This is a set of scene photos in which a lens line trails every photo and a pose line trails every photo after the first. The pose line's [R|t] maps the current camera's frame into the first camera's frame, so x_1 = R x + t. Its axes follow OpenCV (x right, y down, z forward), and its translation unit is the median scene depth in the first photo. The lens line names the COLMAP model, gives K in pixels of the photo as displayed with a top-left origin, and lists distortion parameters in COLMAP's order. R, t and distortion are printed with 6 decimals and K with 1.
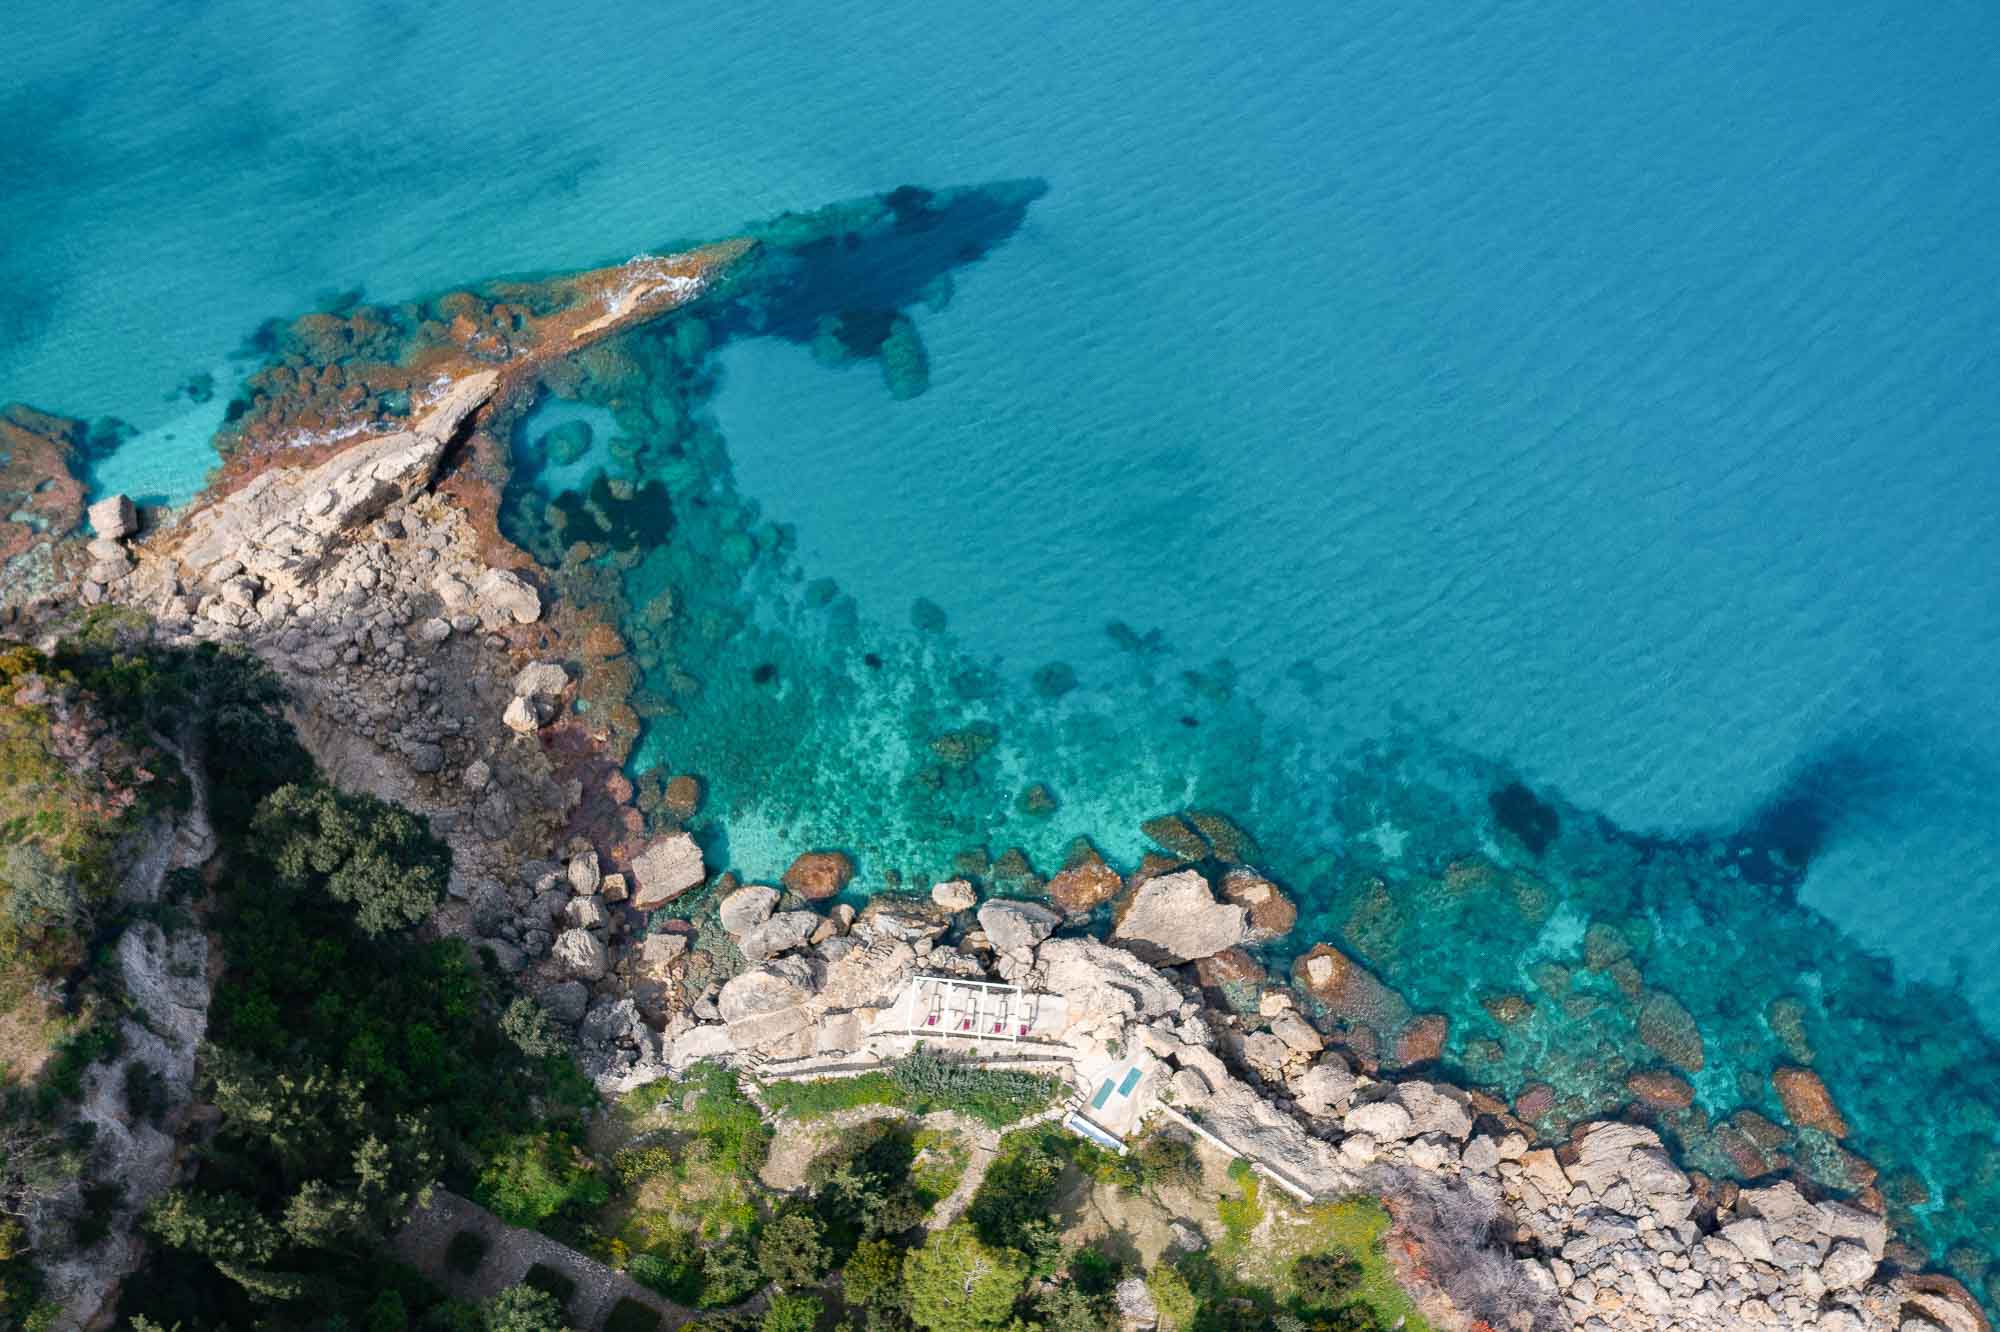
lens RADIAL K [[1590.4, 0, 1000.0], [0, 1590.4, 666.0], [0, 0, 1]] dist [0.001546, -0.000957]
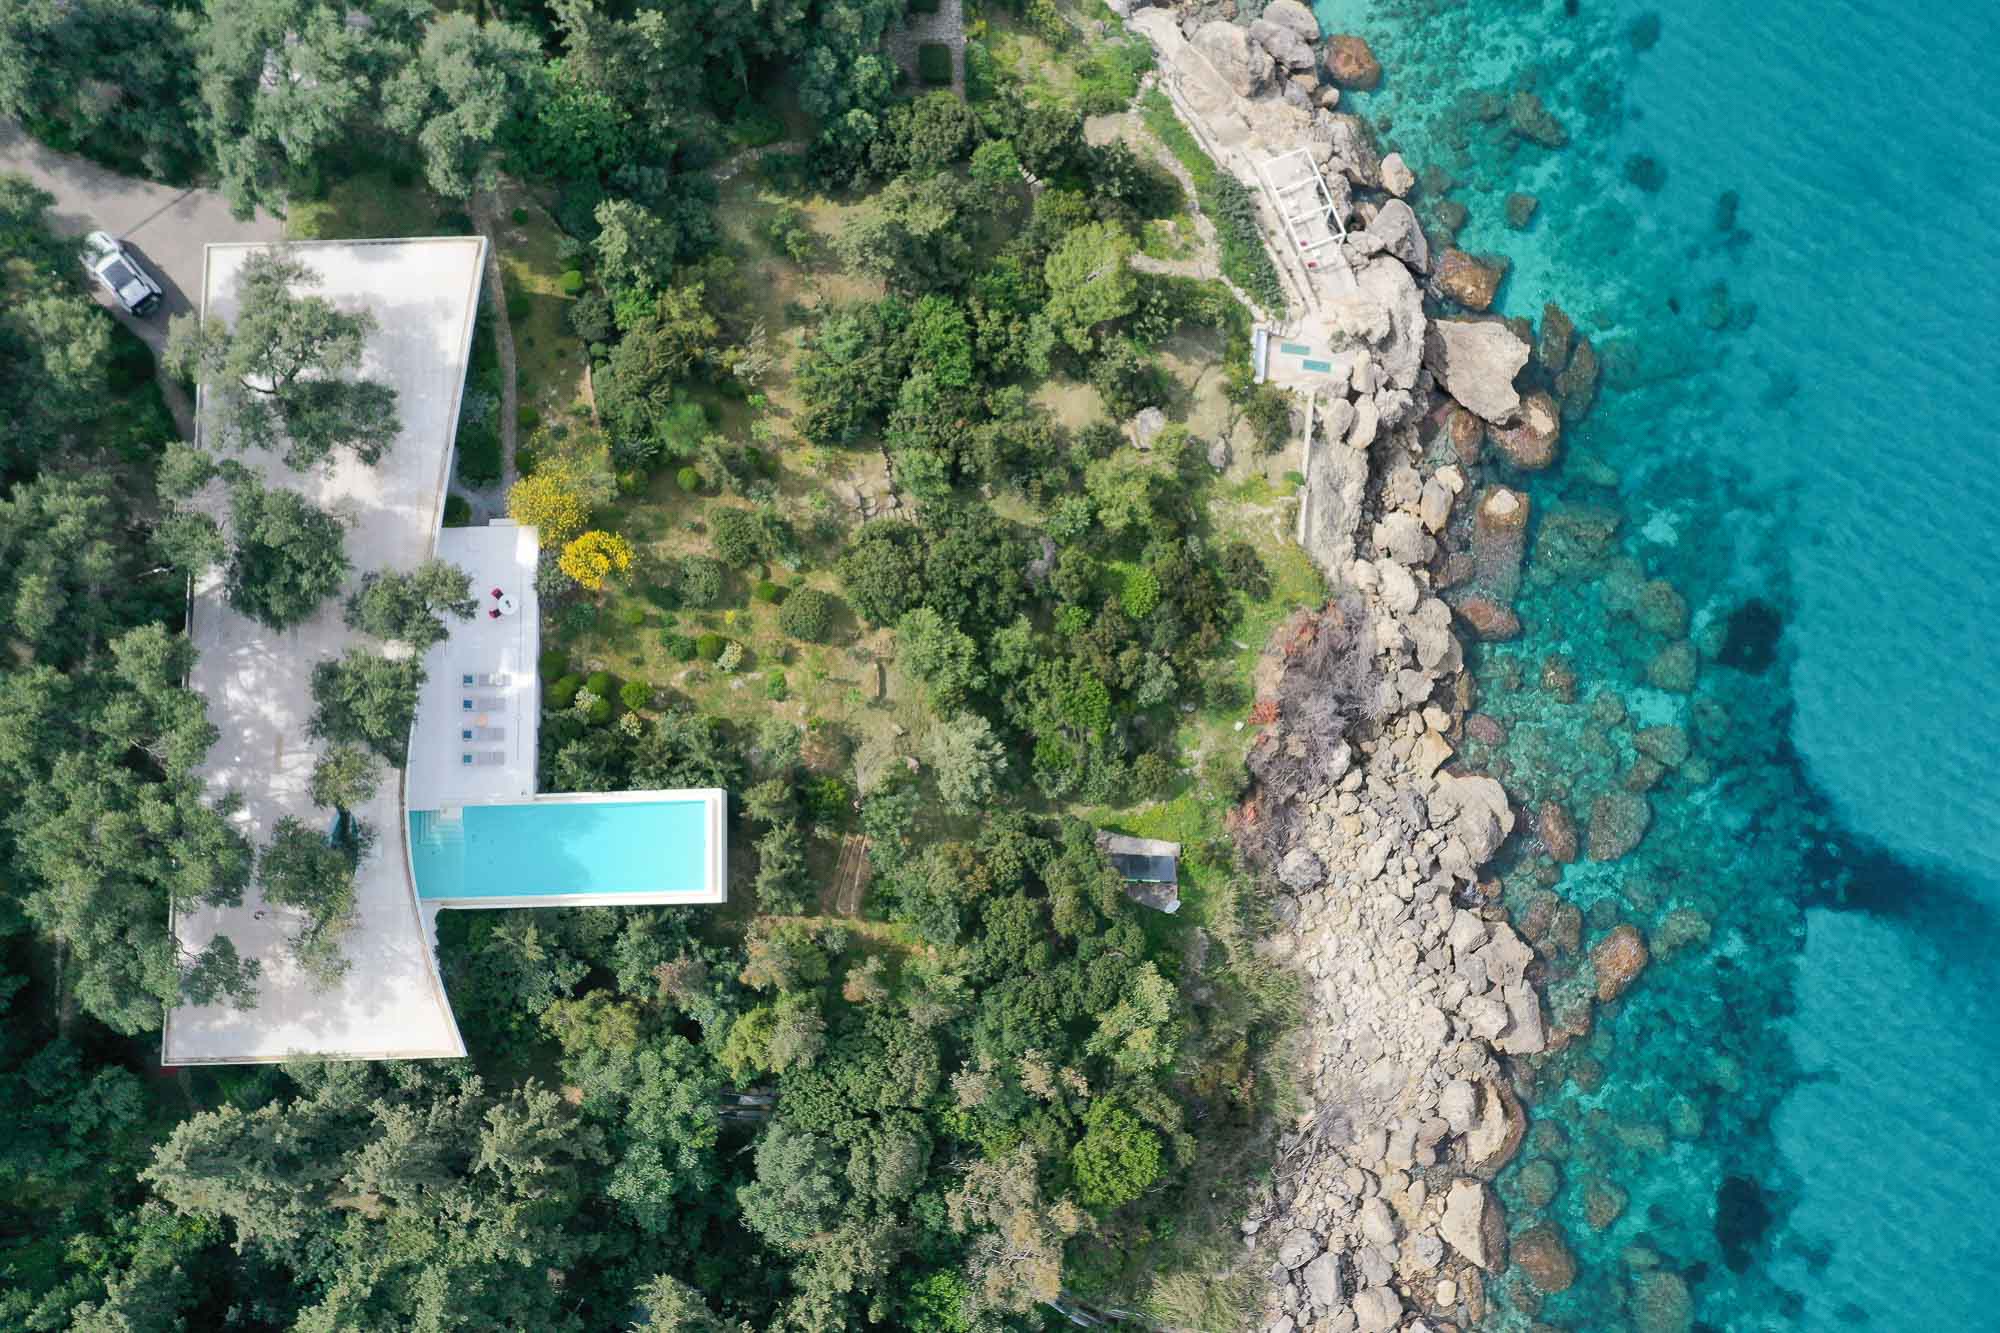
lens RADIAL K [[1590.4, 0, 1000.0], [0, 1590.4, 666.5], [0, 0, 1]] dist [0.001546, -0.000957]
pose [[0.456785, 0.881606, -0.118825, 0.286475], [-0.797076, 0.464929, 0.385372, 0.108781], [0.394991, -0.081319, 0.915079, -0.092141]]
